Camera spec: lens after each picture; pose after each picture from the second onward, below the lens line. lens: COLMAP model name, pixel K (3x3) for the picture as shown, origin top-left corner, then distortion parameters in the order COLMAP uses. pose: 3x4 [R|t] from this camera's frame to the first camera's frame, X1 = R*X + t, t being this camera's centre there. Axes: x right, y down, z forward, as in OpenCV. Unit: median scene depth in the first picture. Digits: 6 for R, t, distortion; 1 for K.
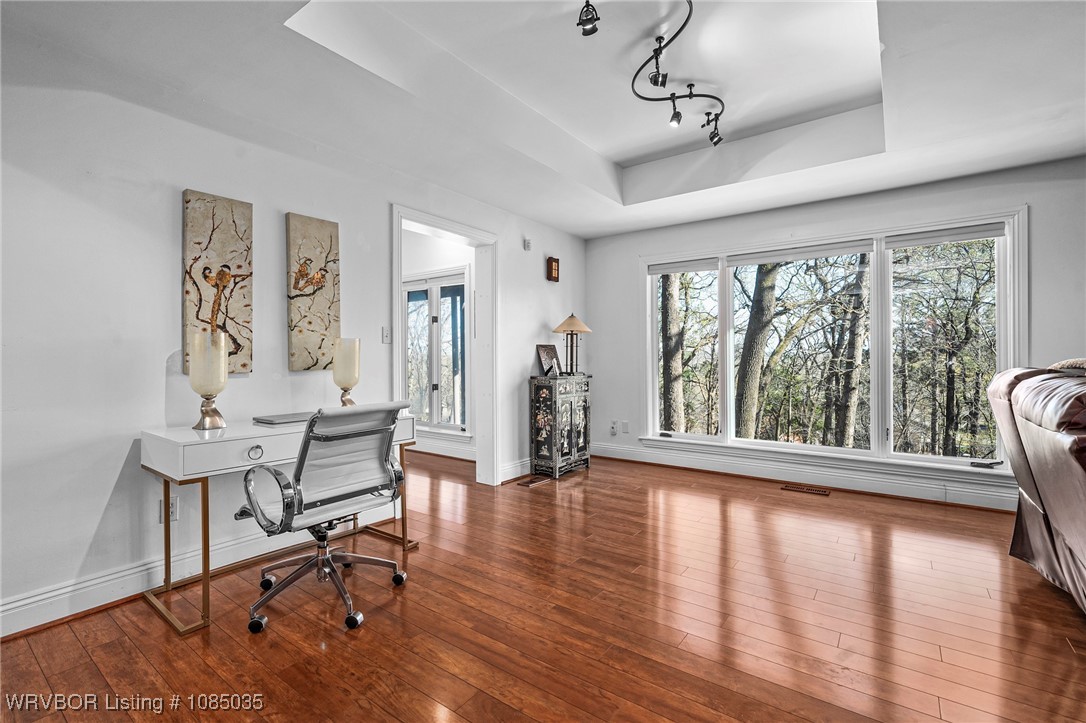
lens RADIAL K [[478.5, 0, 543.0], [0, 478.5, 361.5], [0, 0, 1]] dist [0.001964, 0.000220]
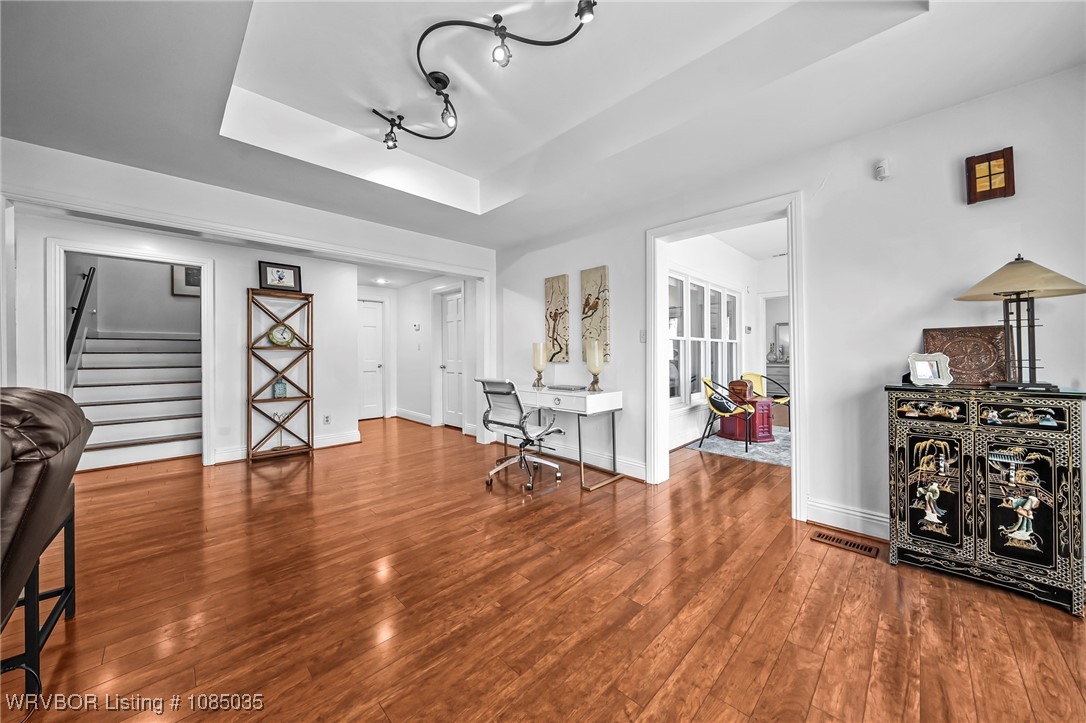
lens RADIAL K [[383.2, 0, 539.4], [0, 383.2, 348.5], [0, 0, 1]] dist [-0.000694, -0.000059]
pose [[-0.148436, 0.001860, -0.988920, 0.536303], [0.012597, 0.999921, -0.000010, -0.018085], [0.988842, -0.012459, -0.148448, 0.643265]]
